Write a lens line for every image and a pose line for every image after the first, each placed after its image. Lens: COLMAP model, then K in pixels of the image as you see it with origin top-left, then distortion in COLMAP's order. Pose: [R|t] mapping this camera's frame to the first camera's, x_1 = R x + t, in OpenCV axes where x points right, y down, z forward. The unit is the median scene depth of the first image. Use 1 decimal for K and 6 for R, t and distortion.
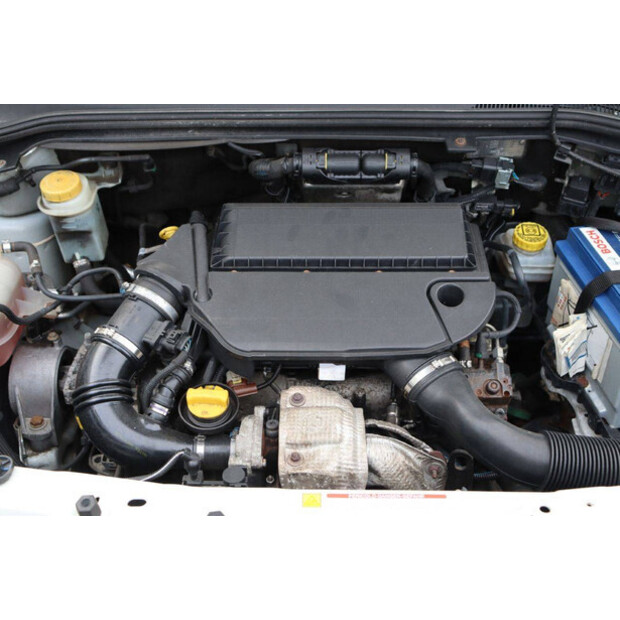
lens RADIAL K [[885.4, 0, 308.8], [0, 885.4, 309.6], [0, 0, 1]] dist [-0.021479, 0.000000]
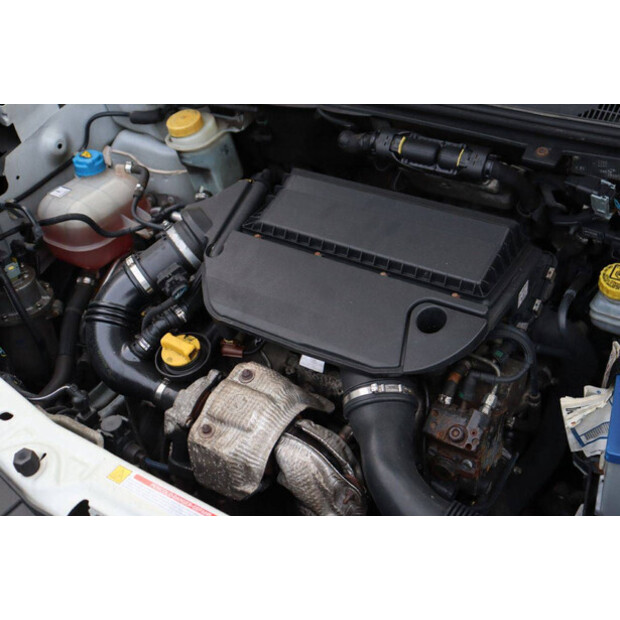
lens RADIAL K [[784.0, 0, 310.4], [0, 784.0, 310.6], [0, 0, 1]] dist [-0.034343, 0.000000]
pose [[0.840745, 0.282242, -0.462048, 0.402988], [-0.242010, 0.959285, 0.145615, -0.105788], [0.484334, -0.010605, 0.874819, 0.249715]]
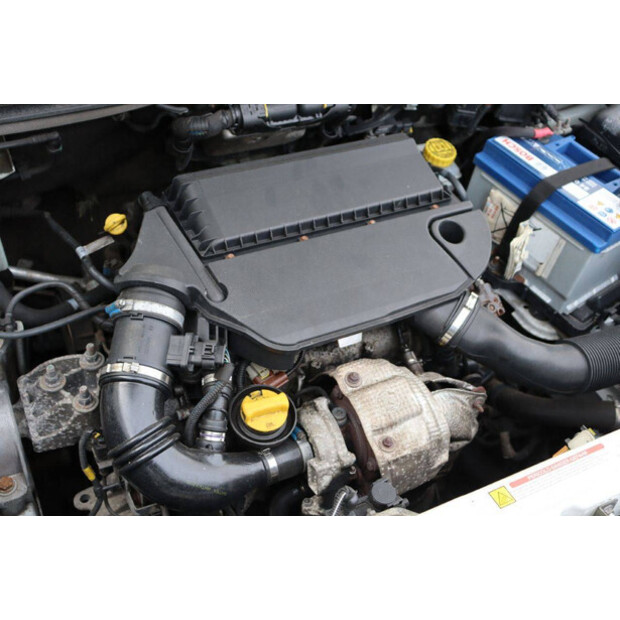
lens RADIAL K [[737.7, 0, 311.2], [0, 737.7, 310.9], [0, 0, 1]] dist [-0.037730, 0.000000]
pose [[0.875800, -0.255304, 0.409628, -0.326125], [0.185167, 0.961441, 0.203333, -0.123298], [-0.445745, -0.102229, 0.889304, 0.317402]]
